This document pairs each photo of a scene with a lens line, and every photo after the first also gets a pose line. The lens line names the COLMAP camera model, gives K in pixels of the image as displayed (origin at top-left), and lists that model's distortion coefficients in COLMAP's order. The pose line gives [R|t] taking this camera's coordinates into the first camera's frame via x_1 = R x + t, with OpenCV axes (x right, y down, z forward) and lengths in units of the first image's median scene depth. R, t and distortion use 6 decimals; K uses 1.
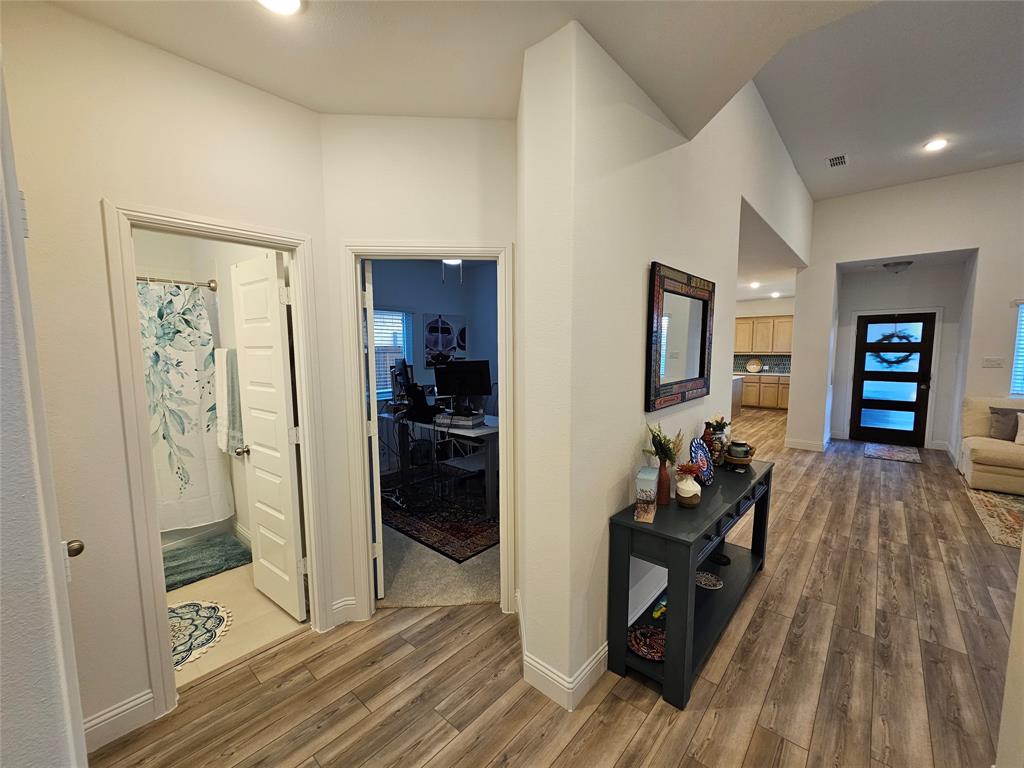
lens RADIAL K [[420.2, 0, 520.6], [0, 420.2, 388.9], [0, 0, 1]] dist [0.000272, -0.000274]
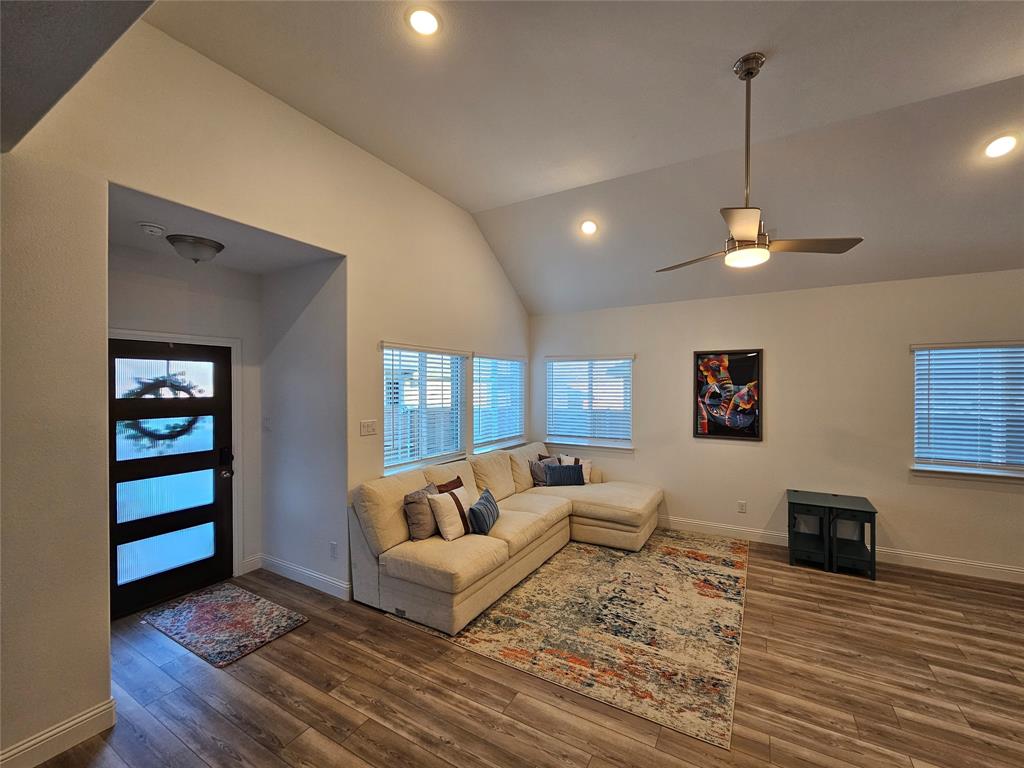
lens RADIAL K [[420.2, 0, 520.6], [0, 420.2, 388.9], [0, 0, 1]] dist [0.000272, -0.000274]
pose [[-0.193874, -0.004051, 0.981018, 0.310274], [0.096765, 0.995036, 0.023232, -0.091817], [-0.976243, 0.099432, -0.192519, 0.680603]]
